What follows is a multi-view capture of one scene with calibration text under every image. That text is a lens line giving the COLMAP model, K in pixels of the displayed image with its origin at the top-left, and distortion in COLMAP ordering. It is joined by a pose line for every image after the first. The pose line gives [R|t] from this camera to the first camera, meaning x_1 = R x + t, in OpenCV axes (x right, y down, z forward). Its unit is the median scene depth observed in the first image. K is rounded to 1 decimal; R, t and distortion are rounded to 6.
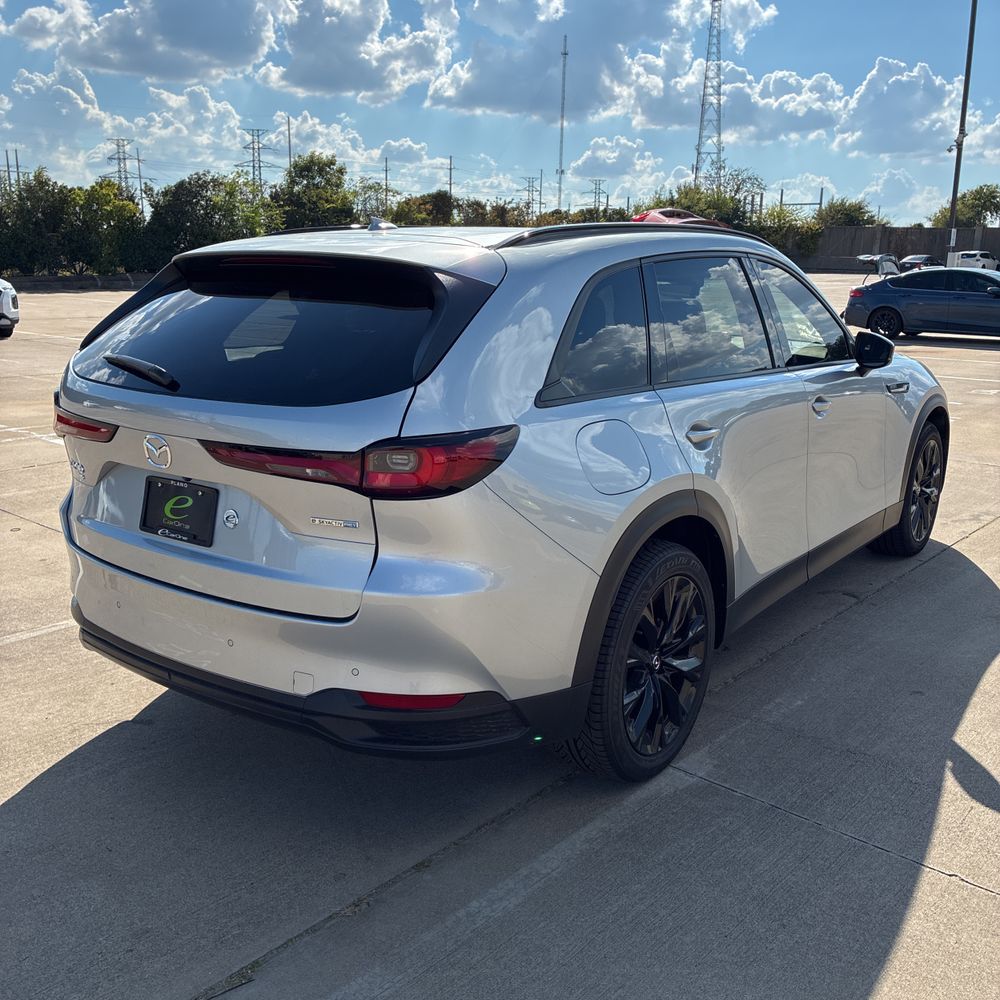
lens RADIAL K [[1016.0, 0, 523.9], [0, 1016.0, 508.7], [0, 0, 1]] dist [0.022558, 0.000000]
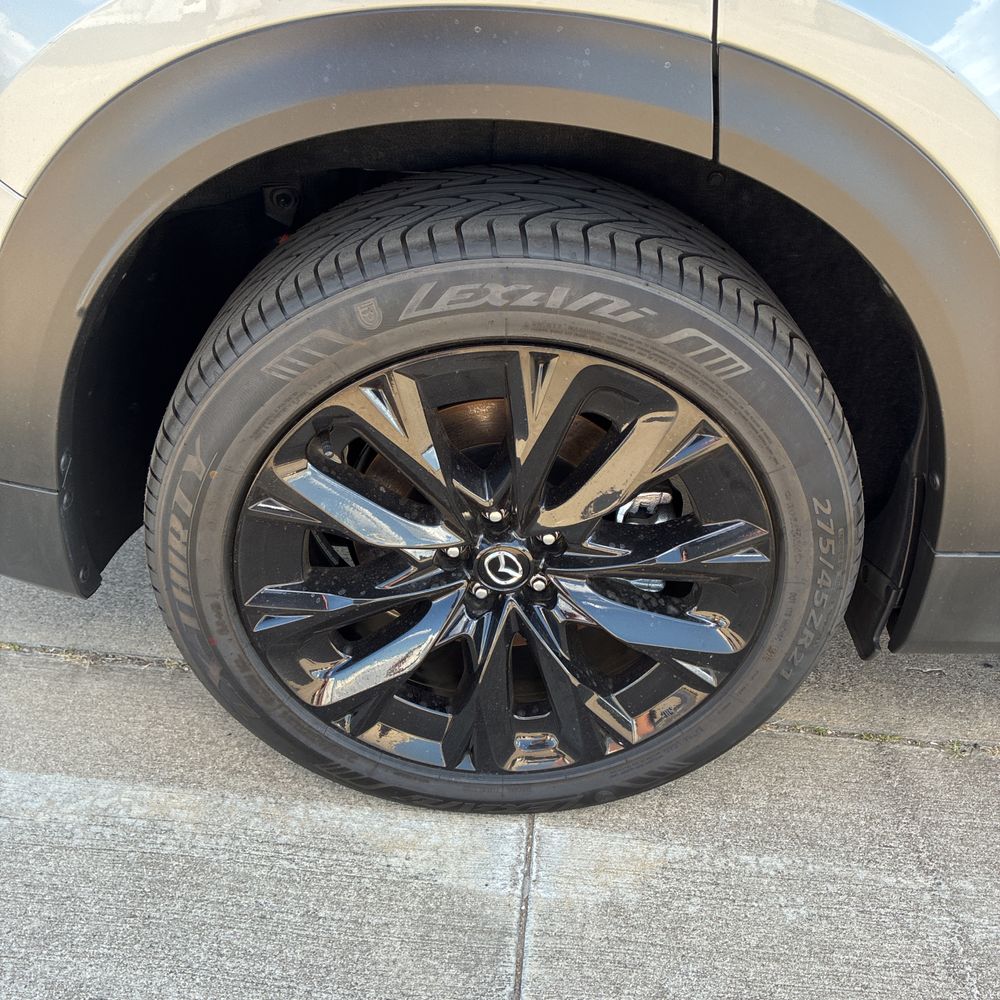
lens RADIAL K [[1016.0, 0, 495.6], [0, 1016.0, 493.7], [0, 0, 1]] dist [0.022558, 0.000000]
pose [[0.573600, 0.469762, -0.671049, 0.339708], [-0.234847, 0.879136, 0.414688, -0.013211], [0.784748, -0.080271, 0.614595, 0.767039]]
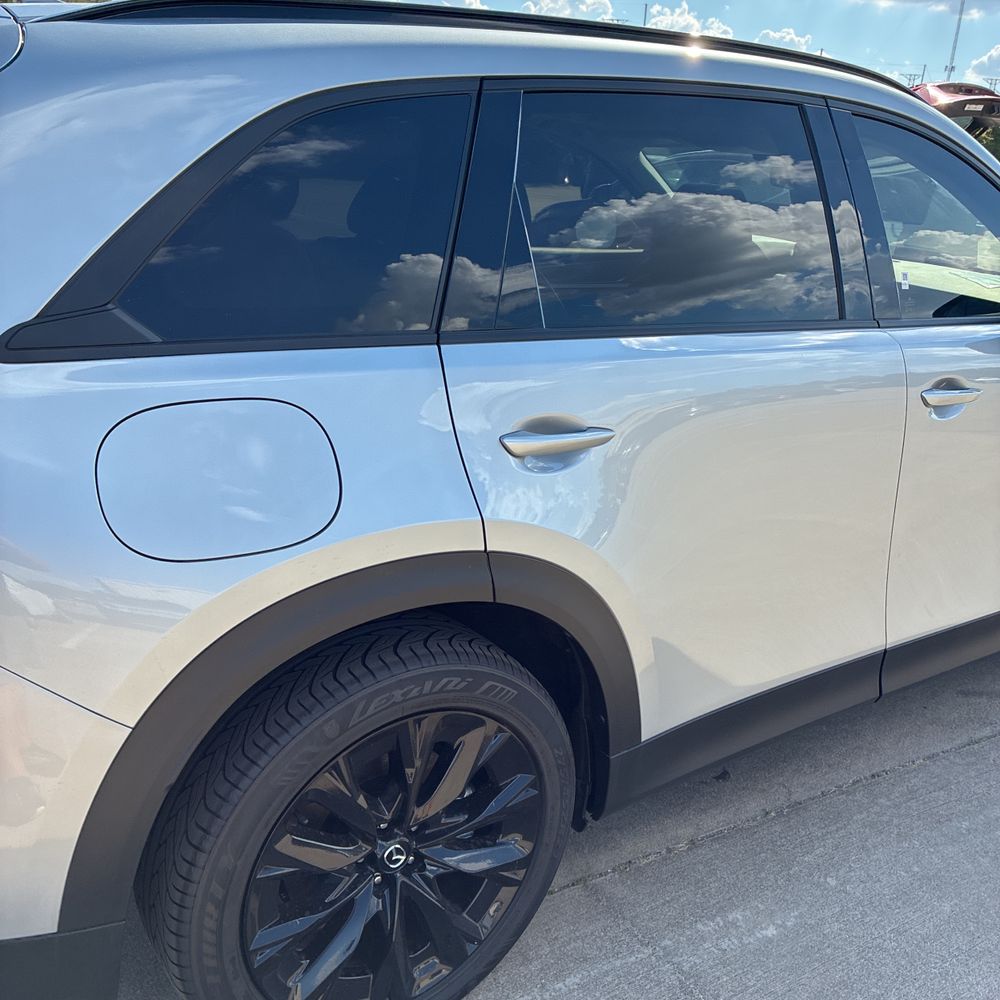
lens RADIAL K [[1016.0, 0, 489.5], [0, 1016.0, 505.1], [0, 0, 1]] dist [0.022558, 0.000000]
pose [[0.935996, 0.148601, -0.319106, 0.312505], [-0.120849, 0.987082, 0.105193, -0.091200], [0.330616, -0.059897, 0.941863, 0.508409]]
